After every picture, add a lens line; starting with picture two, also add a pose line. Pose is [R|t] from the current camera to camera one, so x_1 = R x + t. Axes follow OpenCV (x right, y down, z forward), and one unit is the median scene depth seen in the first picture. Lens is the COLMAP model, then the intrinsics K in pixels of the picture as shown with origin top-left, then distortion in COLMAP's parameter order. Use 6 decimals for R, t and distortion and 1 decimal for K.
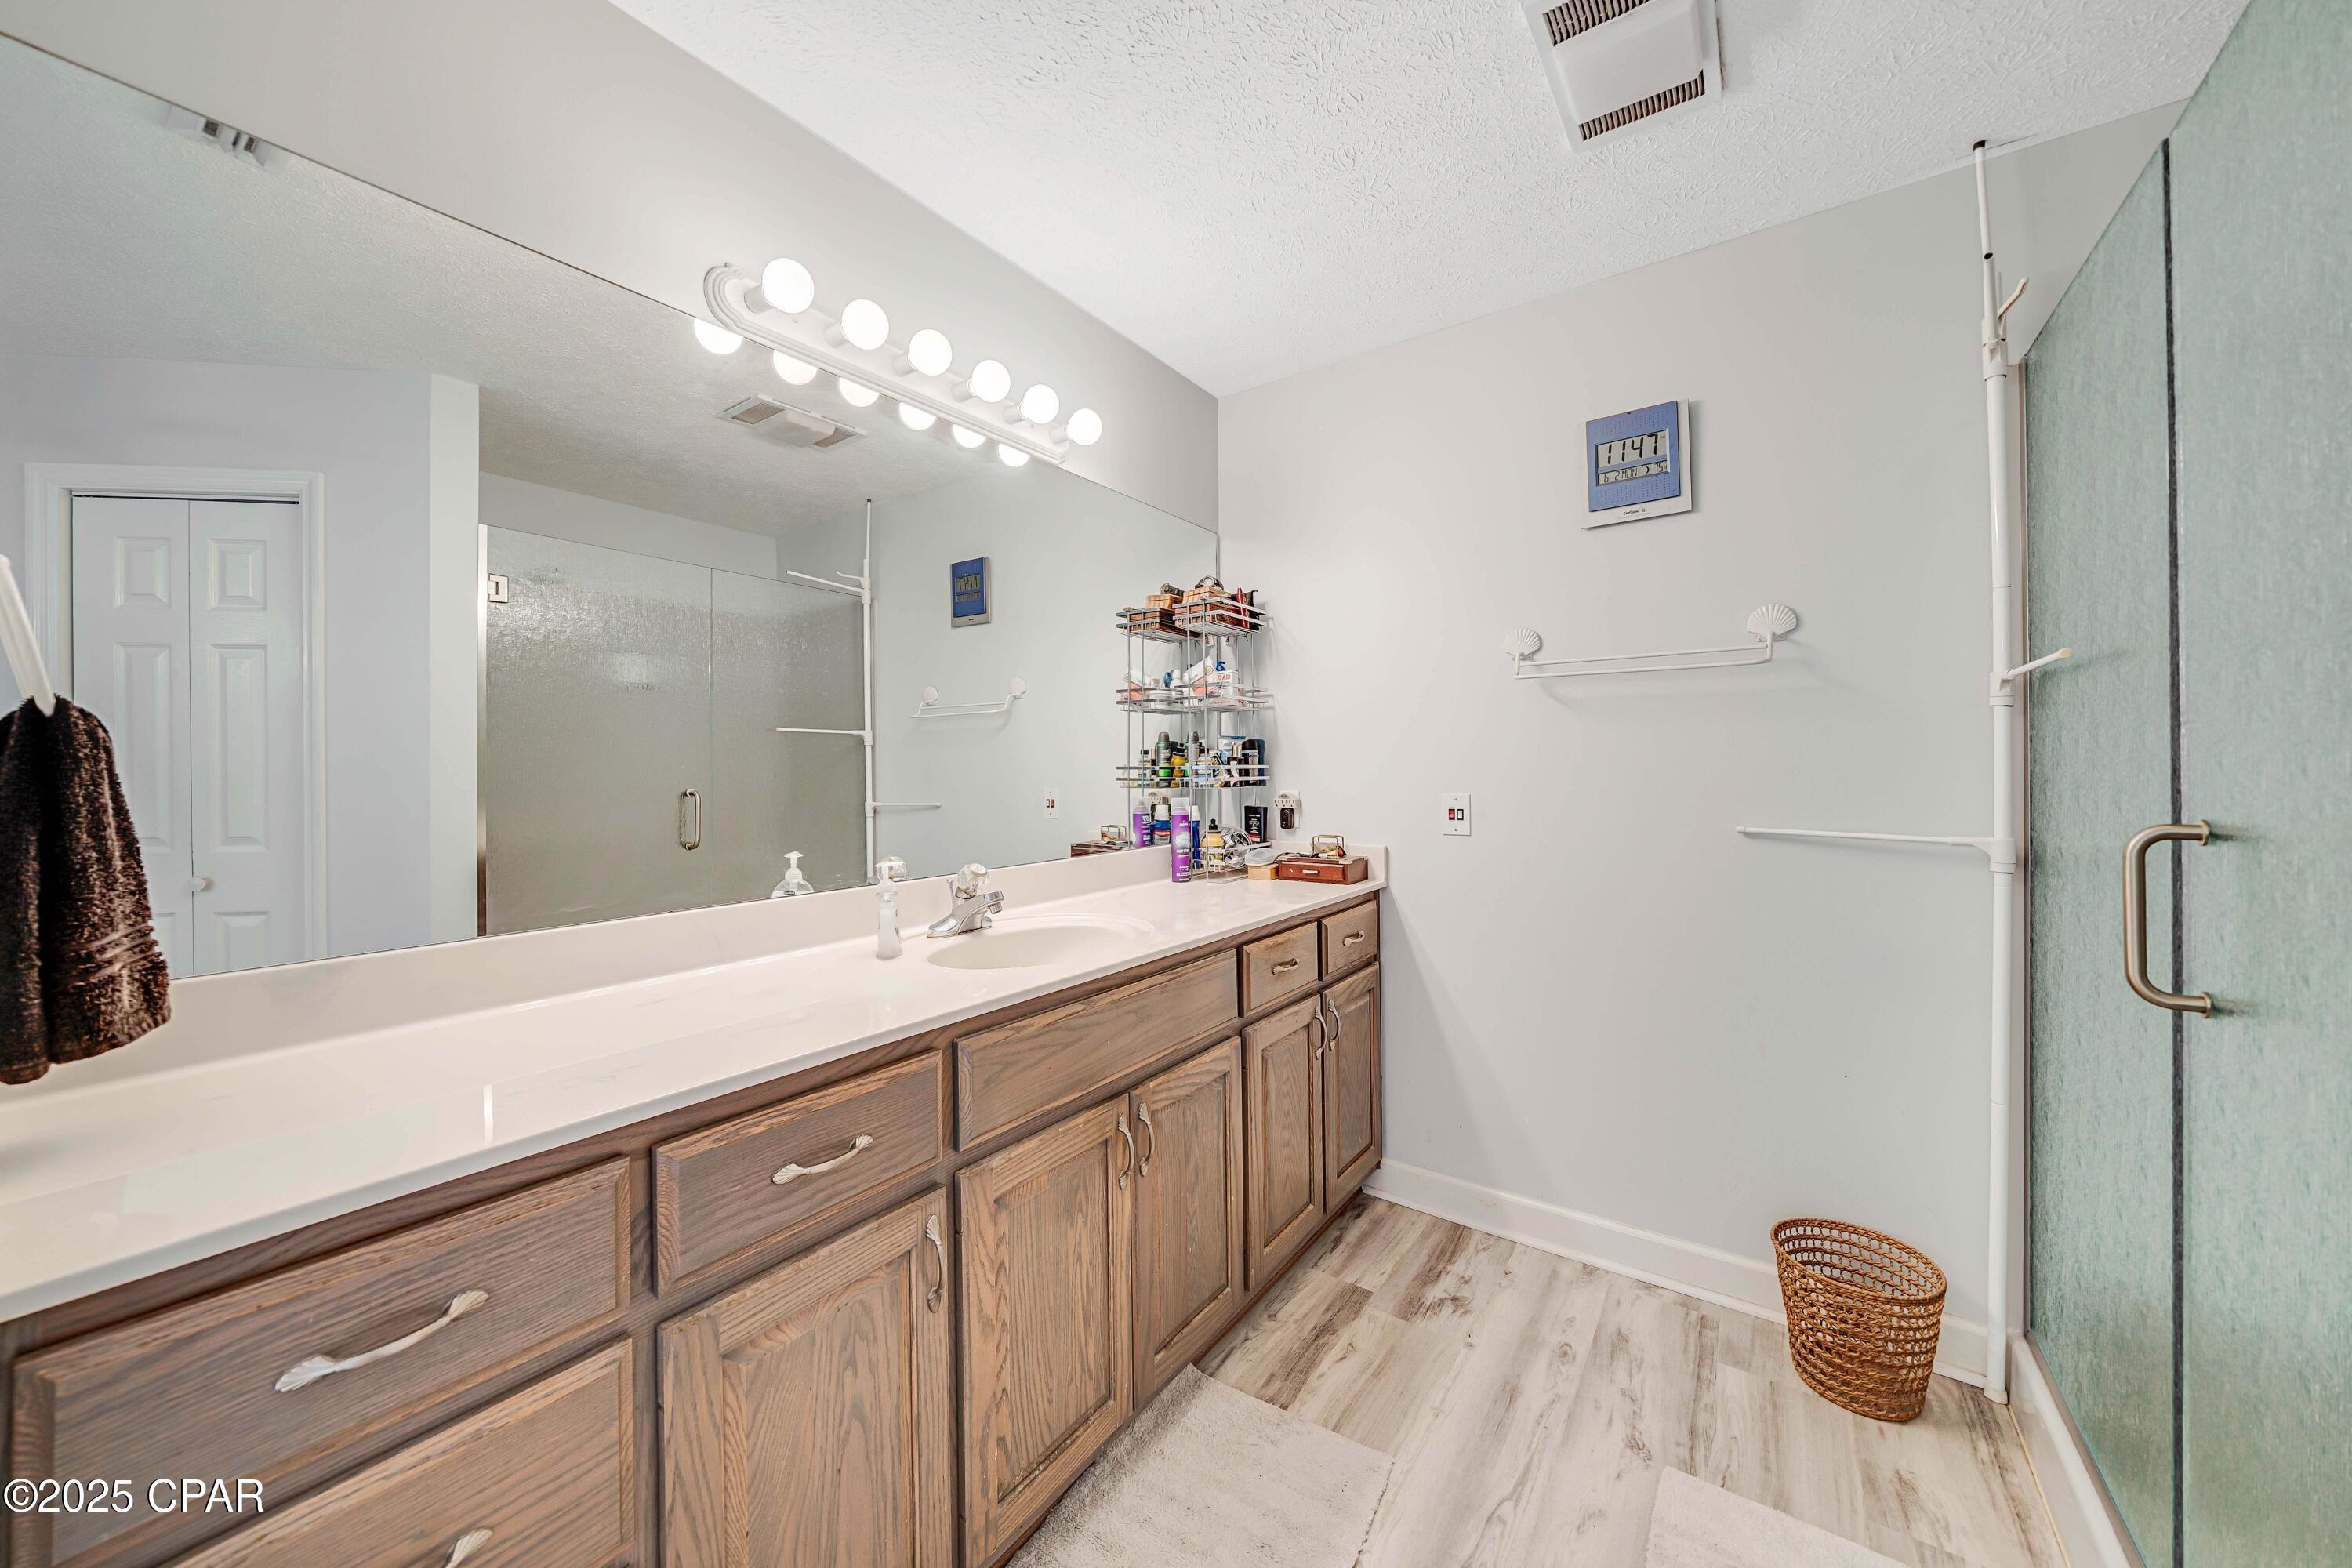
lens RADIAL K [[840.8, 0, 1169.3], [0, 840.8, 767.8], [0, 0, 1]] dist [-0.000473, -0.000011]
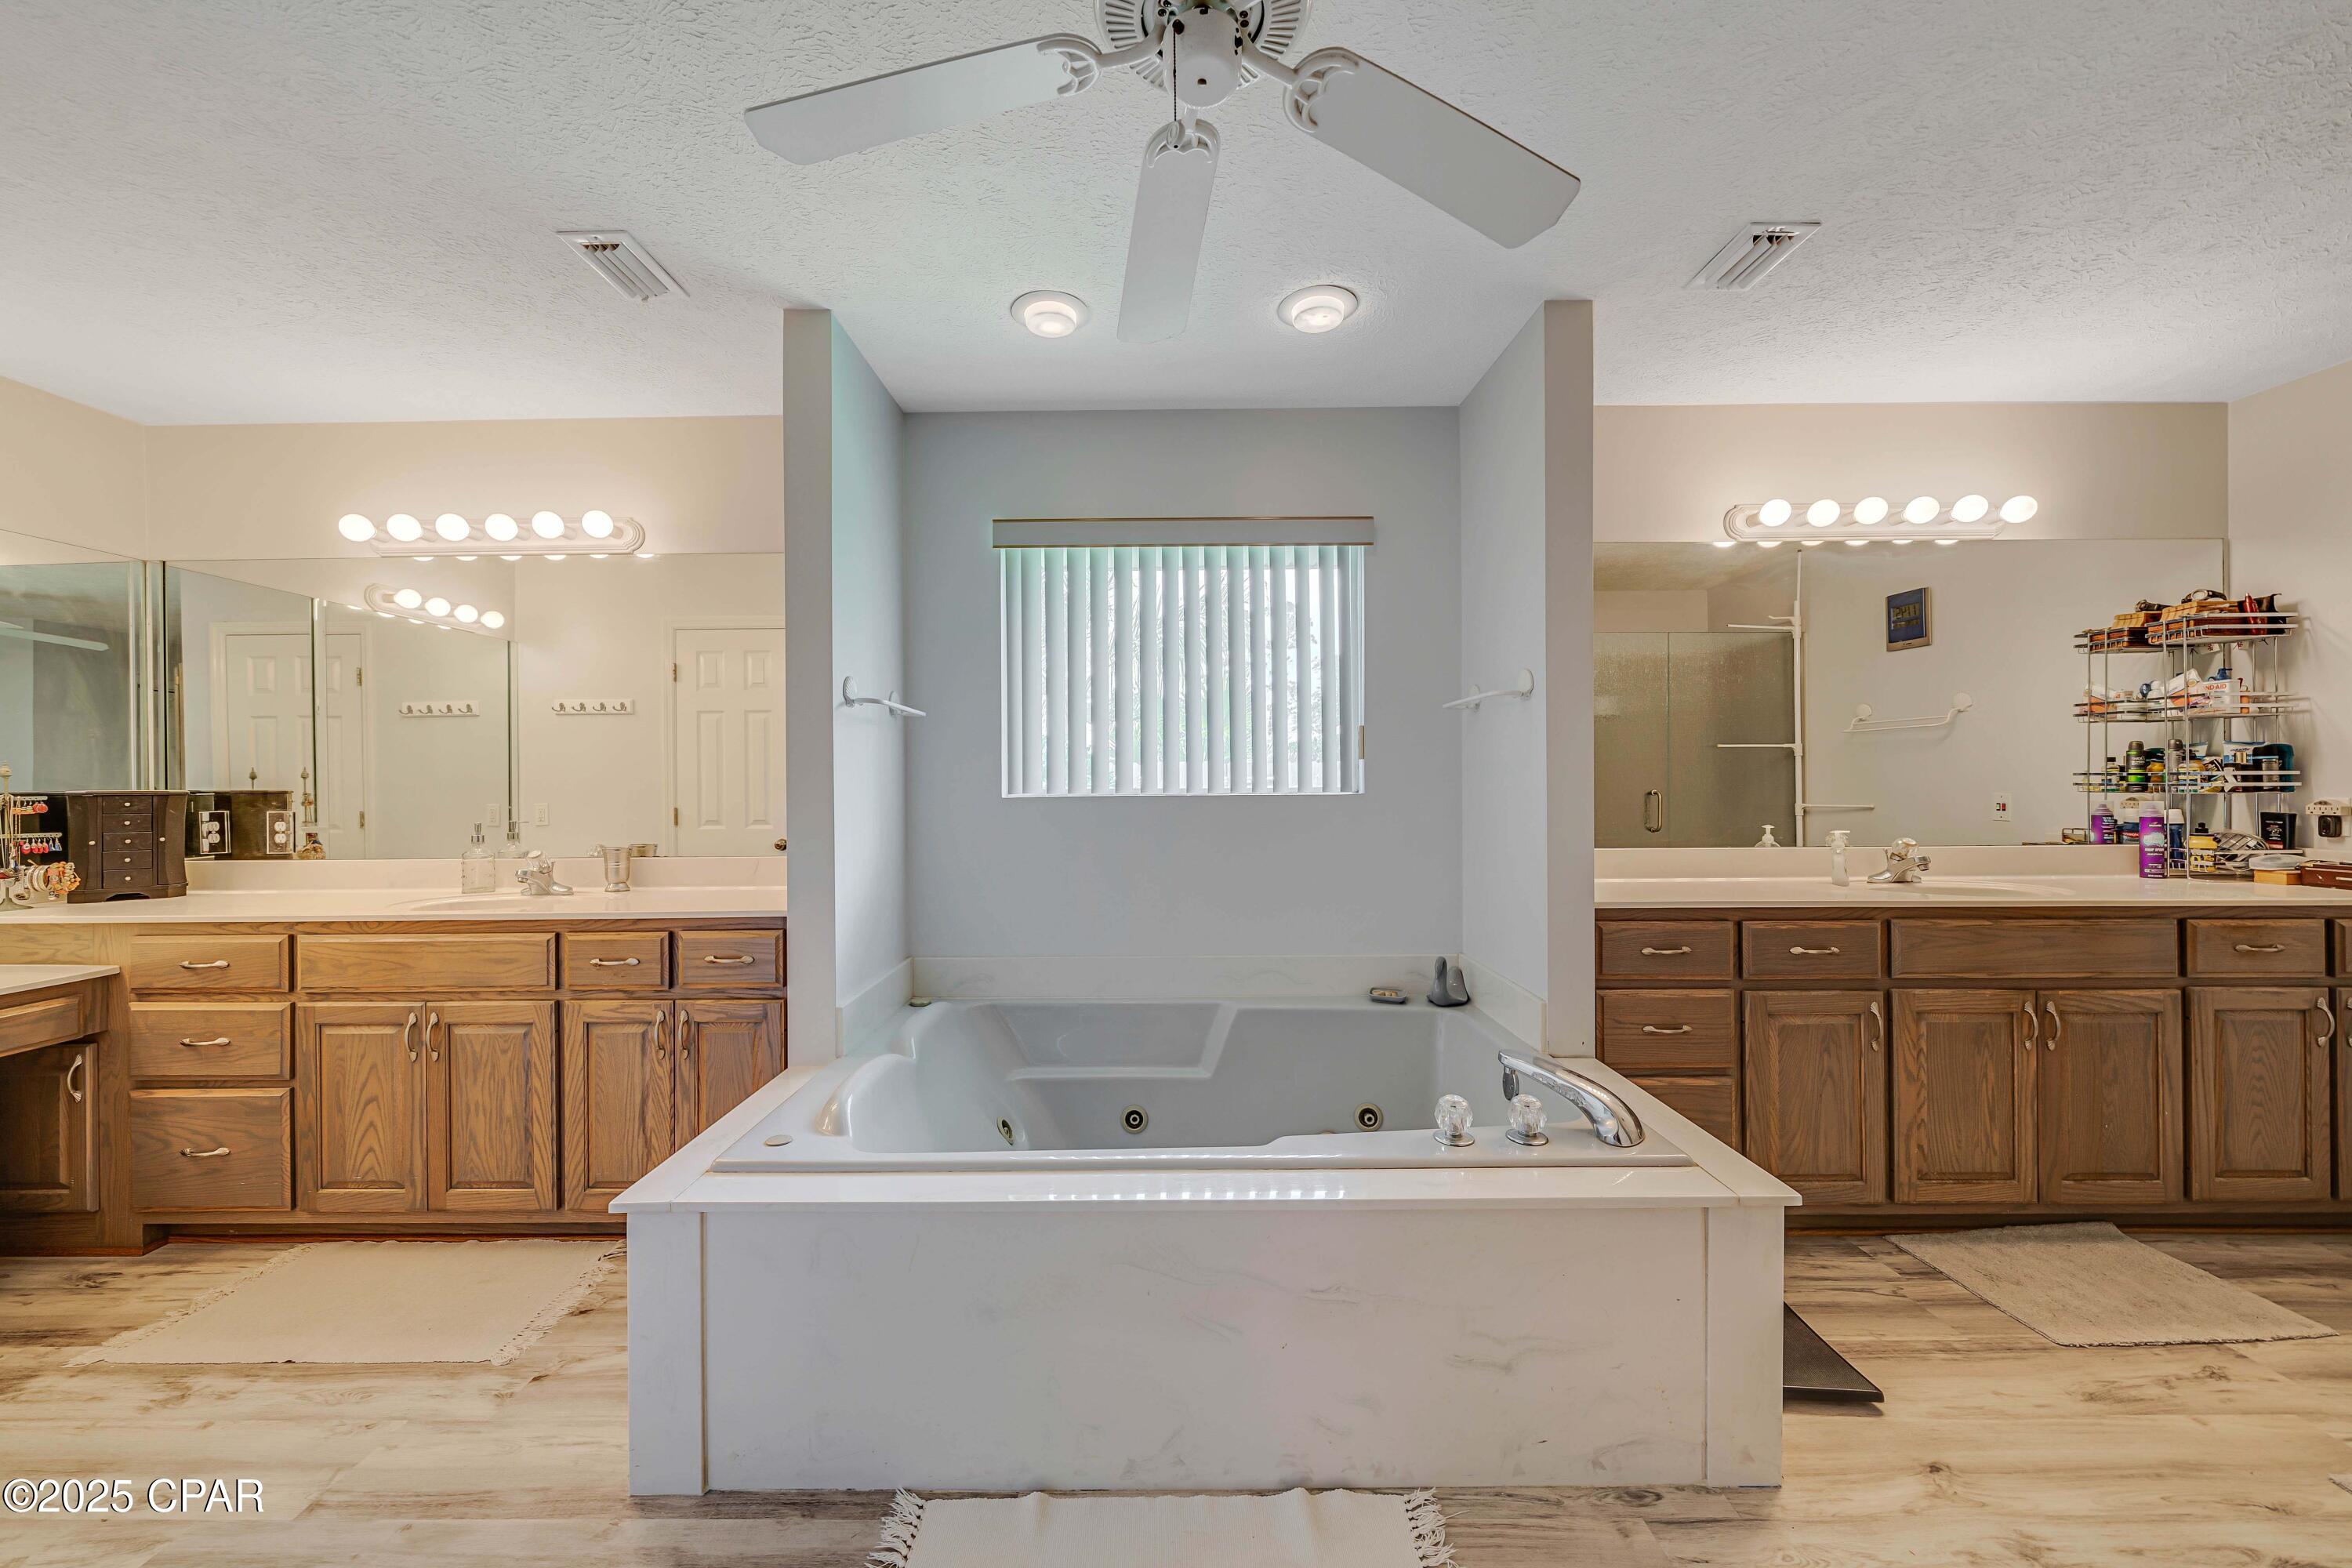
lens RADIAL K [[855.7, 0, 1161.6], [0, 855.7, 782.6], [0, 0, 1]] dist [-0.002461, 0.000190]
pose [[0.576667, 0.004317, -0.816968, 0.169115], [0.002039, 0.999975, 0.006723, 0.001213], [0.816977, -0.005543, 0.576644, -0.659527]]
